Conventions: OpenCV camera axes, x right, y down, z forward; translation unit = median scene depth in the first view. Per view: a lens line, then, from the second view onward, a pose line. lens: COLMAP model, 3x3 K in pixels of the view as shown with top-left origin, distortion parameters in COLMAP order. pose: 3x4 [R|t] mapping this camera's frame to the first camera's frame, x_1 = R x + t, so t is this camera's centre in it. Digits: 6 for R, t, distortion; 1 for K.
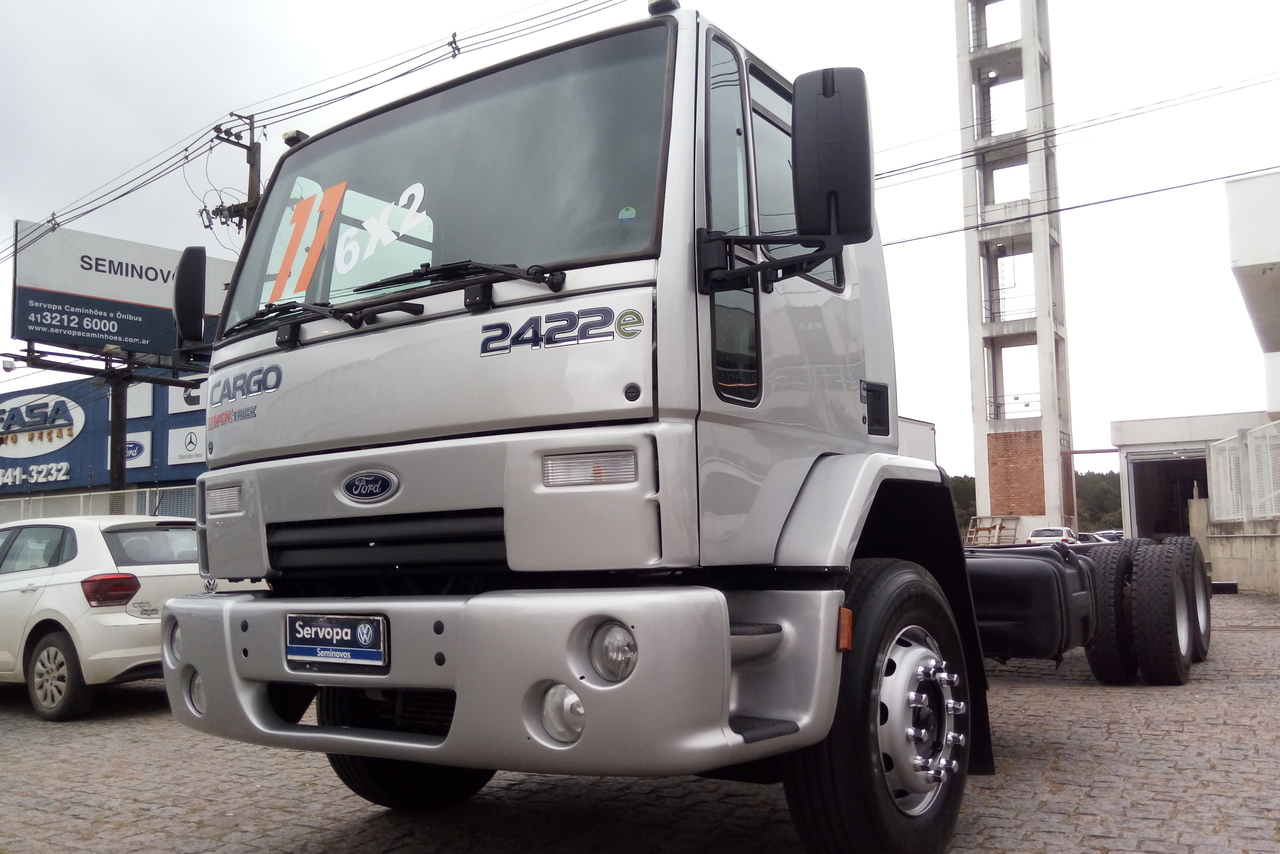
lens RADIAL K [[1108.4, 0, 640.0], [0, 1108.4, 427.0], [0, 0, 1]] dist [0.199919, -0.295791]
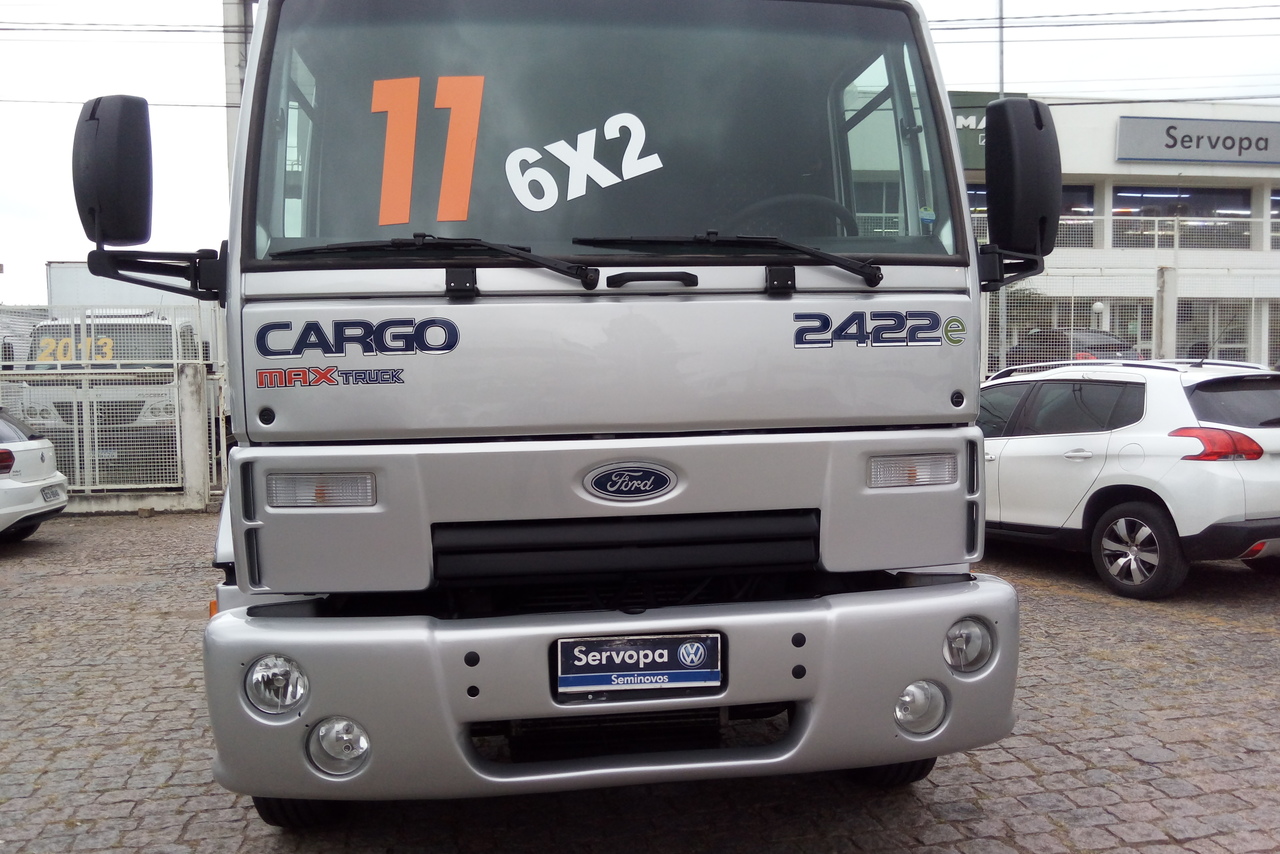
lens RADIAL K [[1108.4, 0, 640.0], [0, 1108.4, 427.0], [0, 0, 1]] dist [0.199919, -0.295791]
pose [[0.714335, -0.020108, 0.699515, -0.885543], [-0.081570, 0.990381, 0.111768, -0.090553], [-0.695033, -0.136899, 0.705824, 0.421580]]
